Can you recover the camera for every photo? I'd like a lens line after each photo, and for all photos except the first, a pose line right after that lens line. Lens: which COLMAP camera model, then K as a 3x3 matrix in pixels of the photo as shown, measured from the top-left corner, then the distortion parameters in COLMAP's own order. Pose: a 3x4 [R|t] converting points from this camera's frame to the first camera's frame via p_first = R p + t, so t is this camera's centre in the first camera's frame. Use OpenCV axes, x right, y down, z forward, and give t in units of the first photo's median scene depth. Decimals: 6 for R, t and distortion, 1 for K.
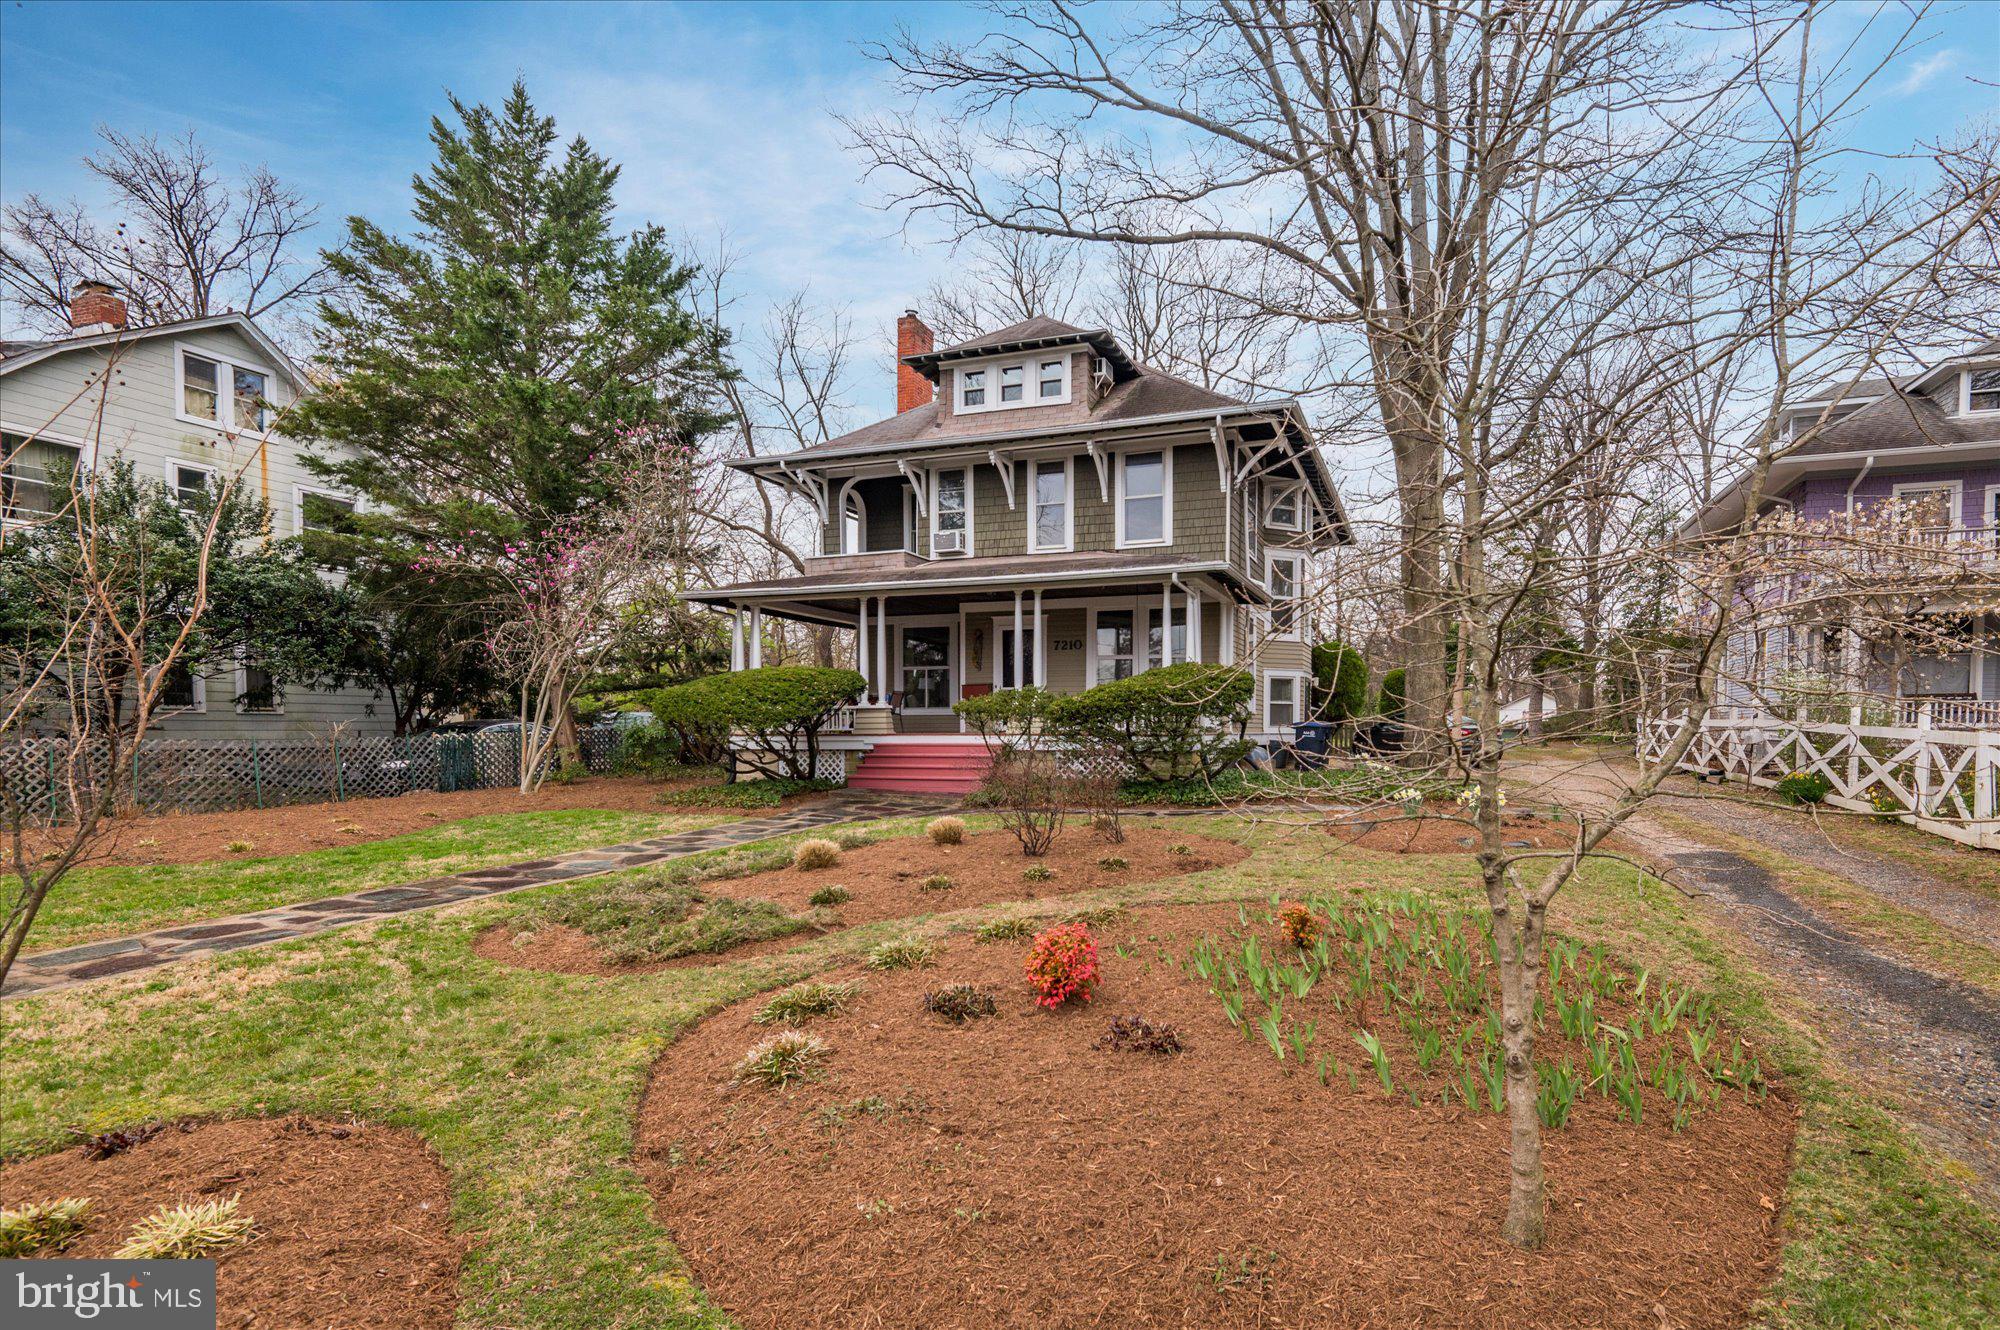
lens RADIAL K [[837.8, 0, 1080.2], [0, 837.8, 737.1], [0, 0, 1]] dist [0.000032, -0.000265]
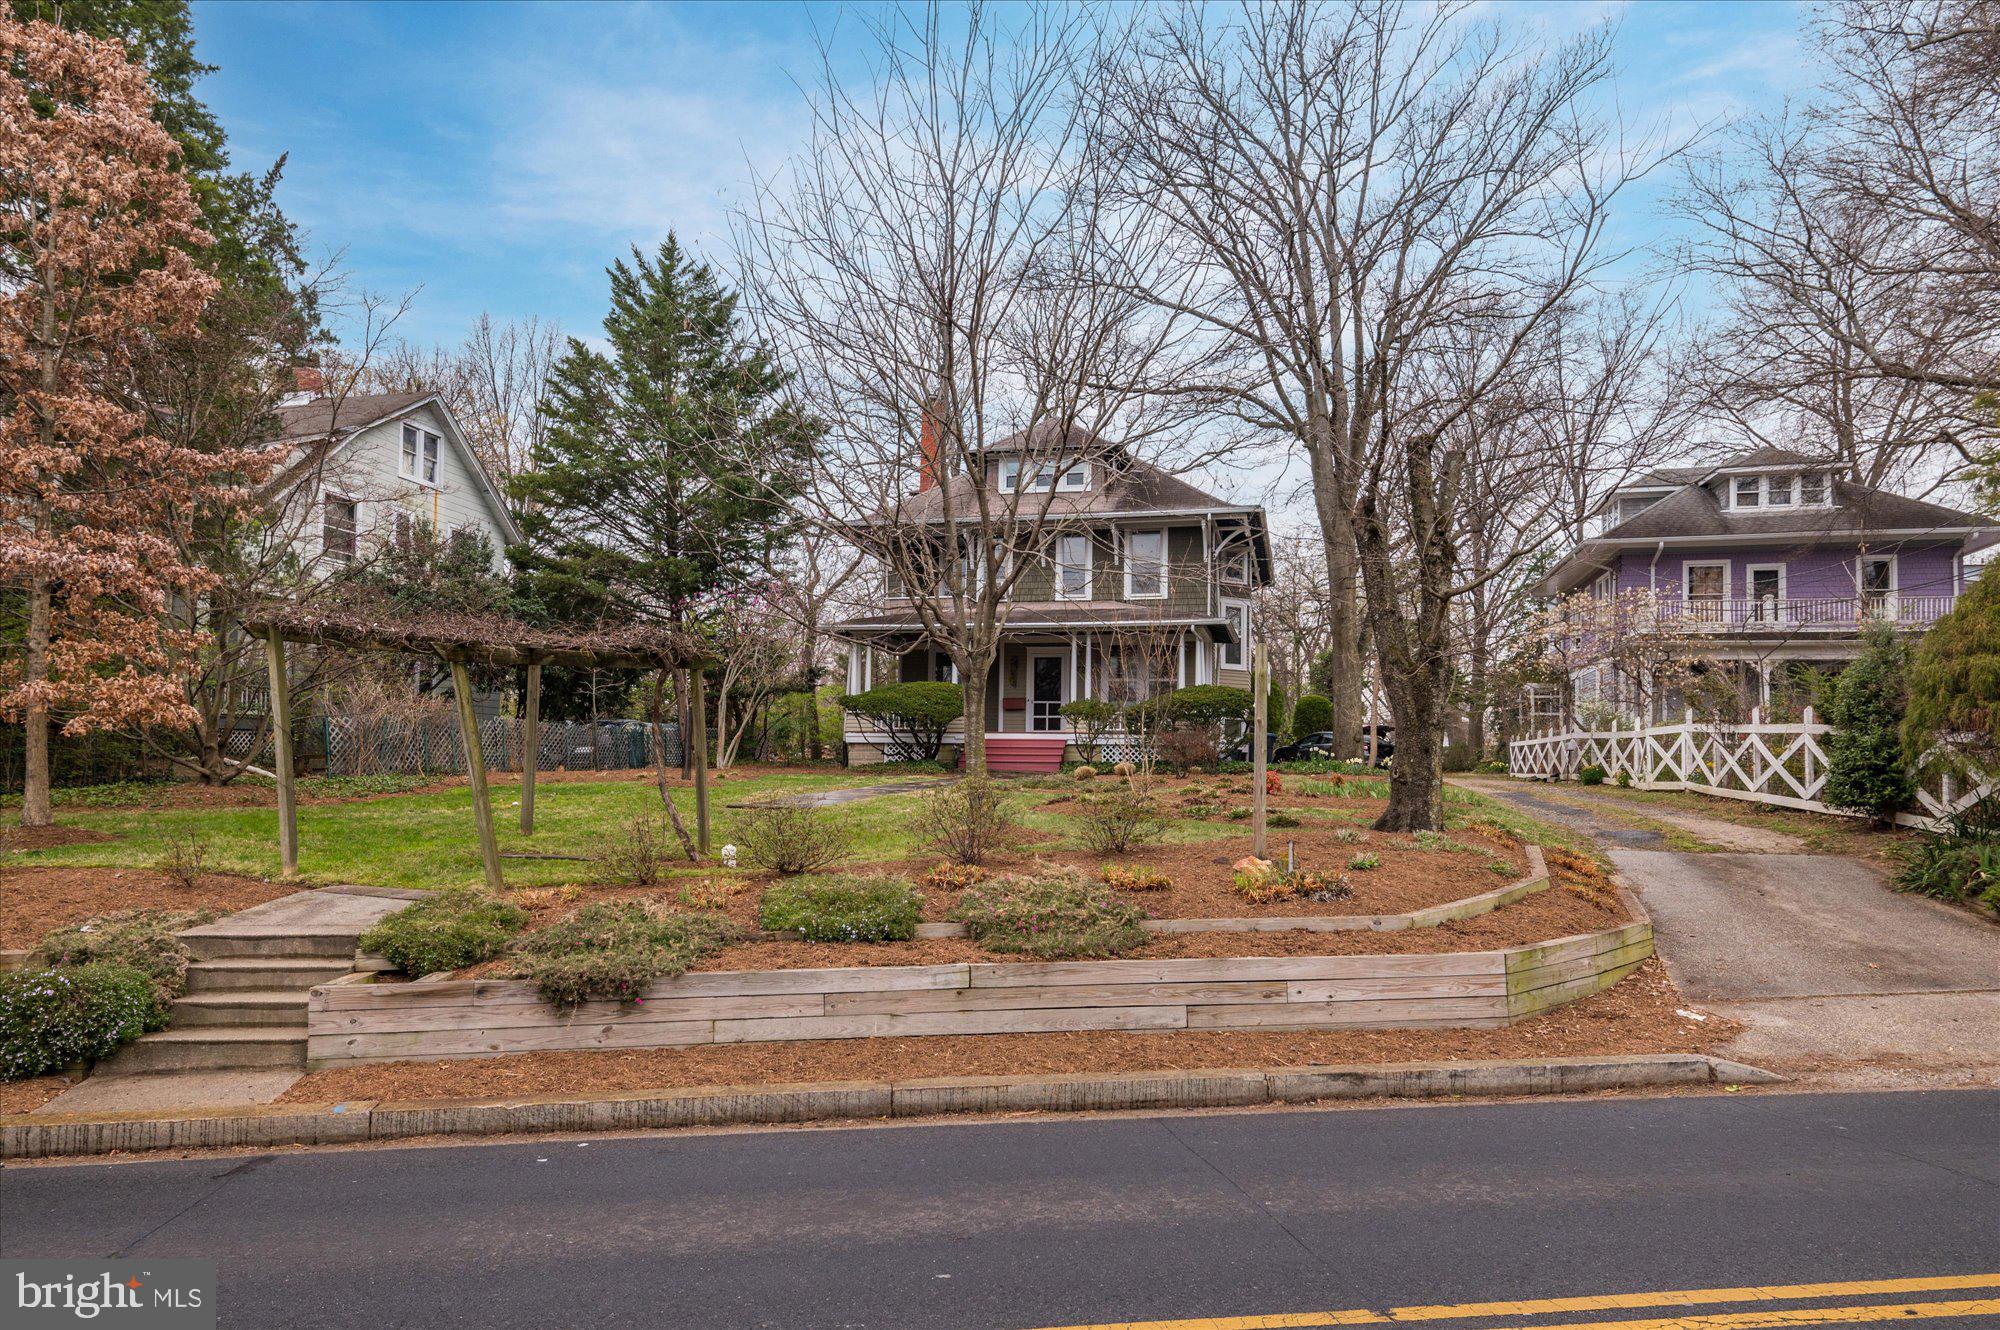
lens RADIAL K [[1005.5, 0, 999.7], [0, 1005.5, 706.9], [0, 0, 1]] dist [0.000292, 0.000090]
pose [[0.995363, 0.019408, 0.094207, -0.301788], [-0.012966, 0.997566, -0.068519, 0.060462], [-0.095307, 0.066980, 0.993192, -0.569377]]
